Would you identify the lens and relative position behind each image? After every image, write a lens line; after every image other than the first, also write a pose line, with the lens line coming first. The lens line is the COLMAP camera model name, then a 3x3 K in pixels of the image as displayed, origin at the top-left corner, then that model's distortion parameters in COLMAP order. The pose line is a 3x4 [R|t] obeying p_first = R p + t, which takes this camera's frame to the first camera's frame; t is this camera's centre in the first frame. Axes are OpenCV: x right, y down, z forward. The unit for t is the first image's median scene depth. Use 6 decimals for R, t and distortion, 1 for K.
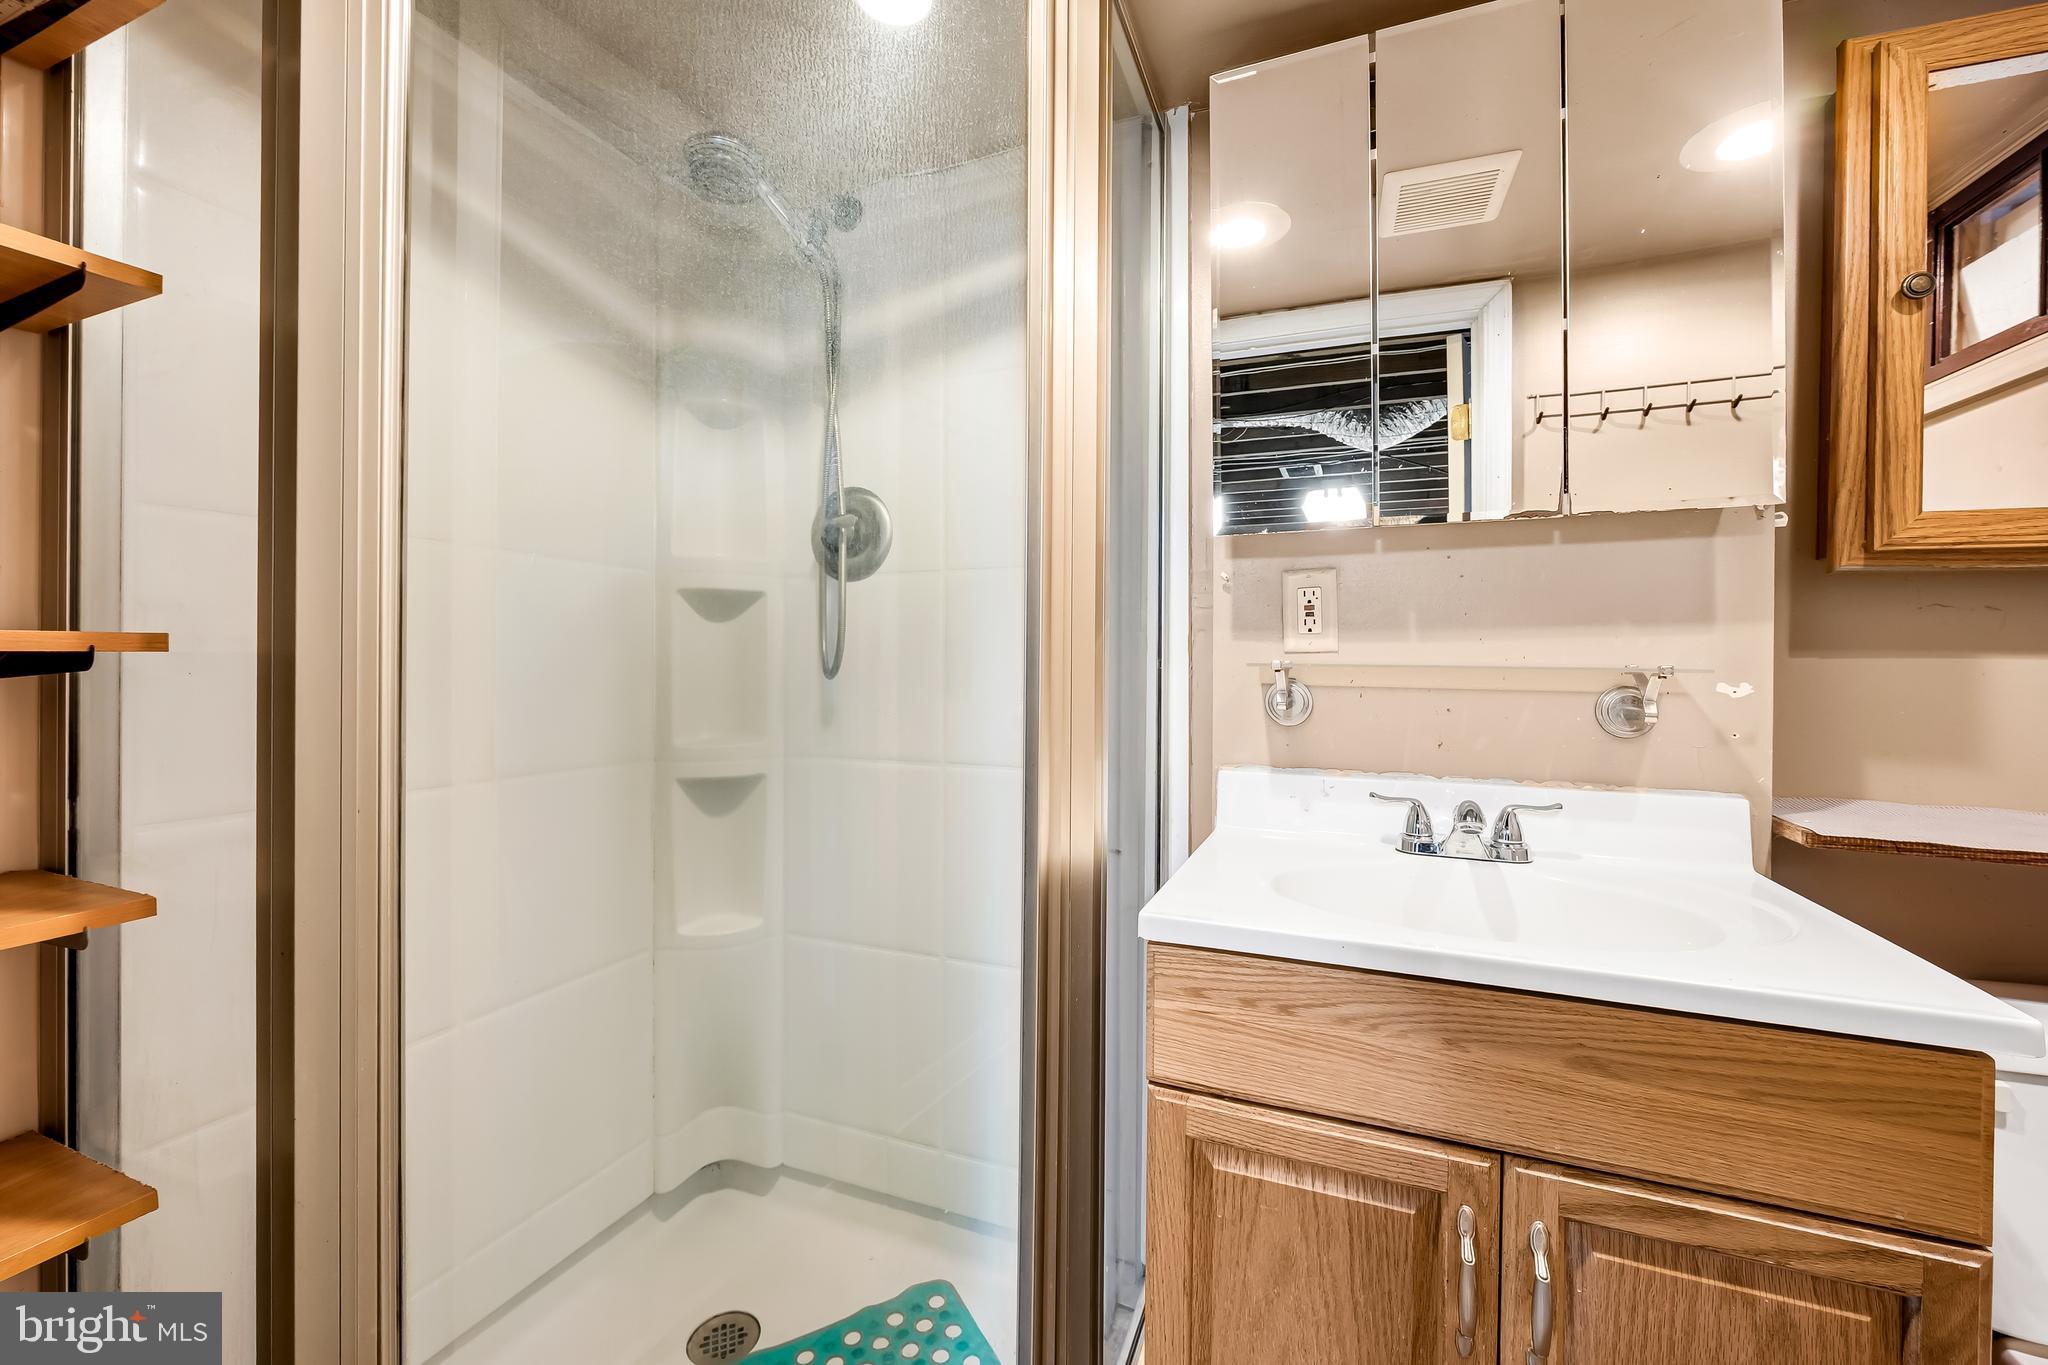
lens RADIAL K [[820.4, 0, 1013.0], [0, 820.4, 668.0], [0, 0, 1]] dist [0.000175, -0.000047]
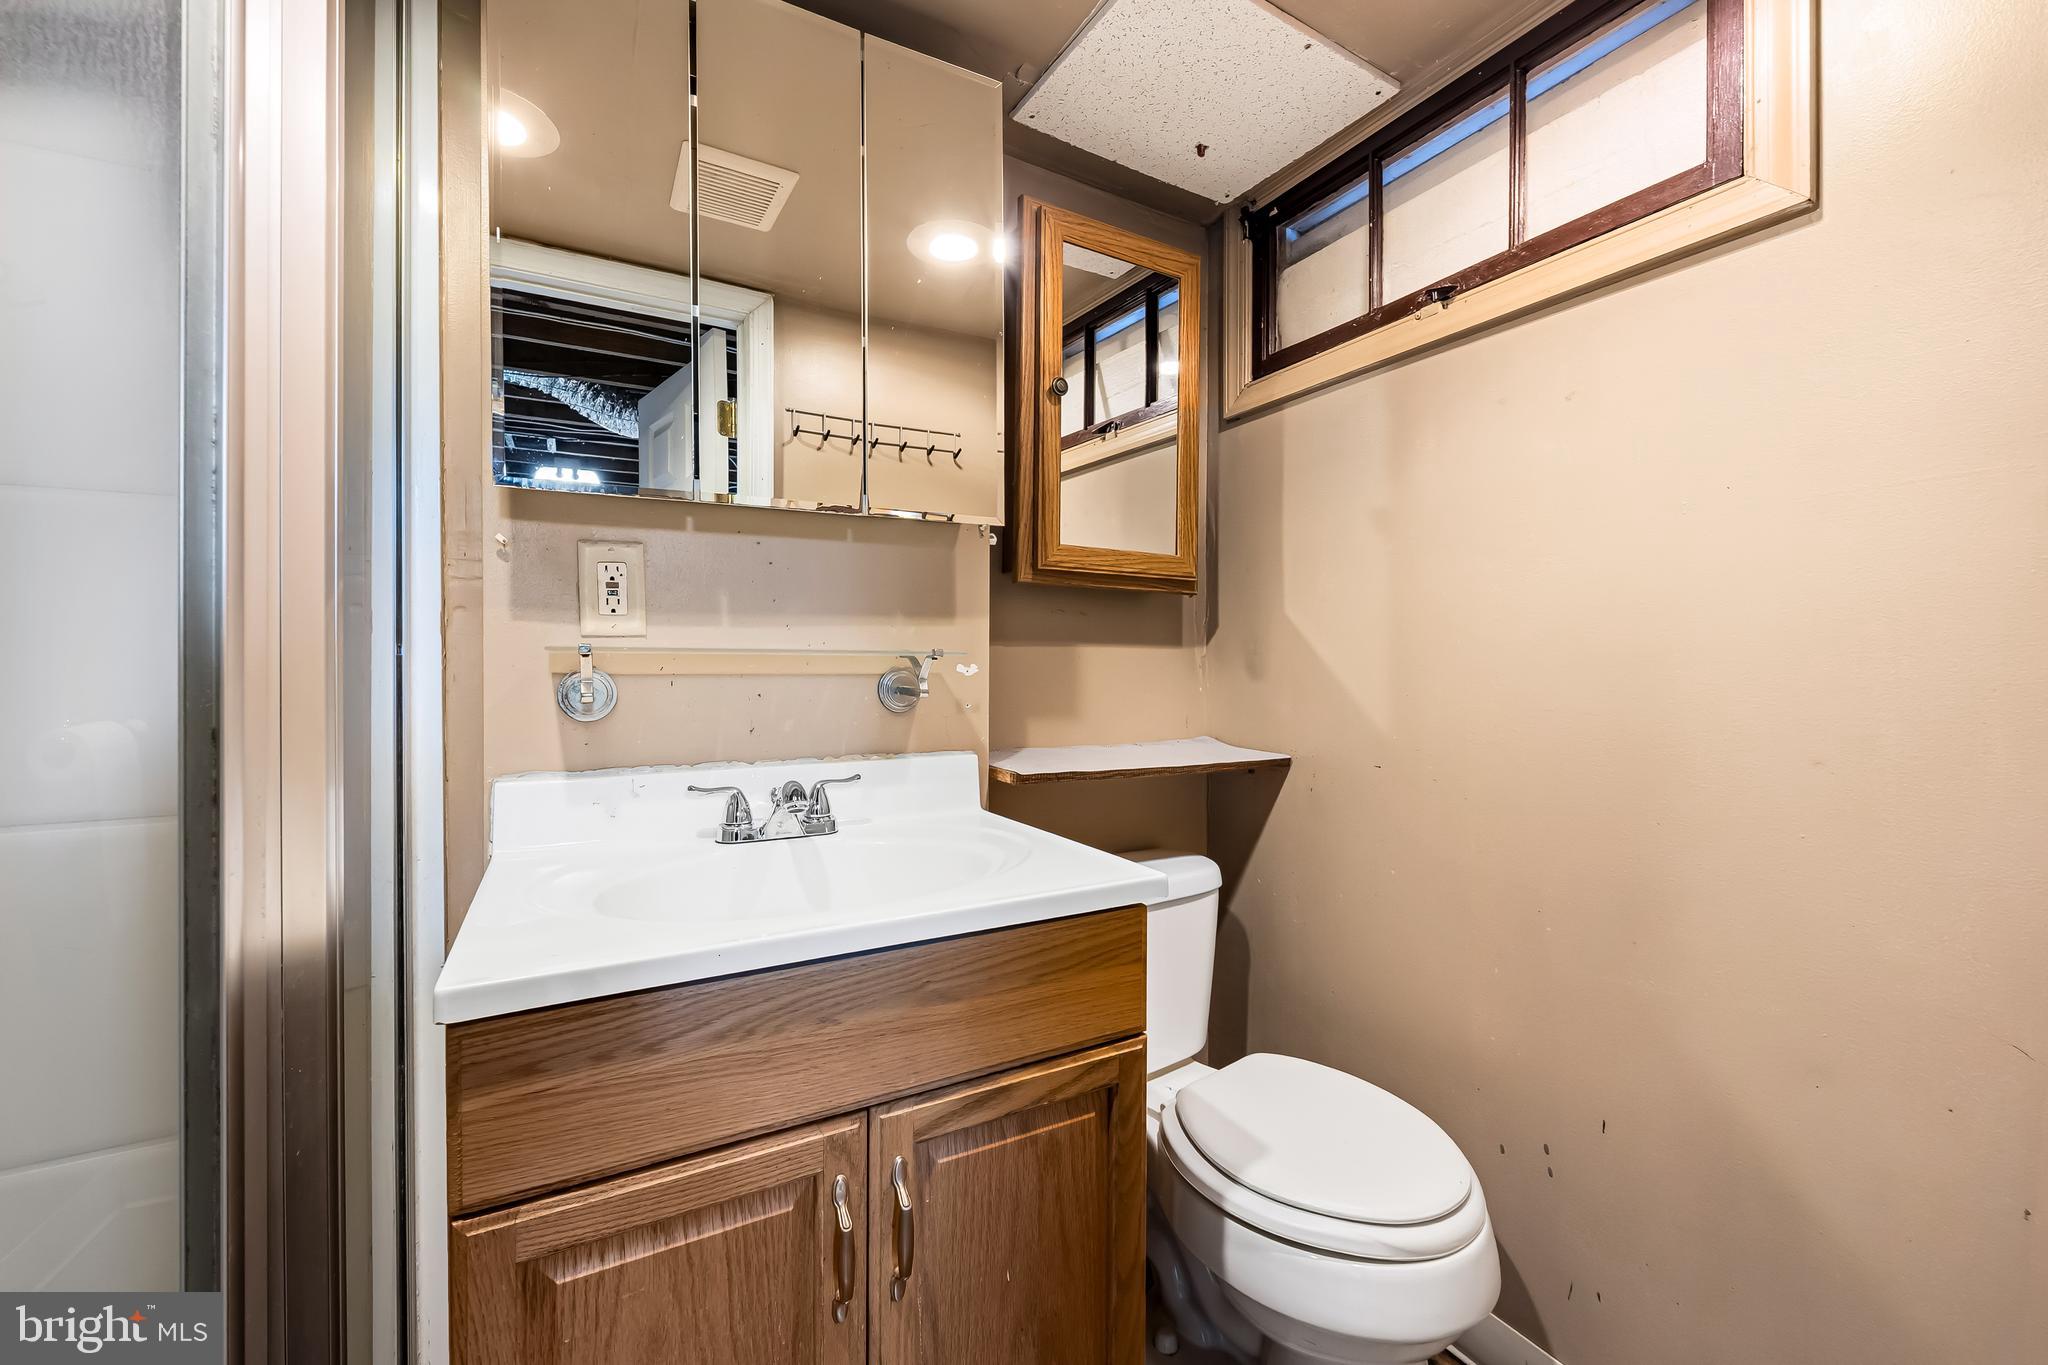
lens RADIAL K [[828.2, 0, 1022.4], [0, 828.2, 668.1], [0, 0, 1]] dist [-0.002586, -0.000167]
pose [[0.623825, -0.010338, 0.781495, -0.075788], [0.009579, 0.999939, 0.005581, 0.018671], [-0.781505, 0.004005, 0.623886, 0.137450]]
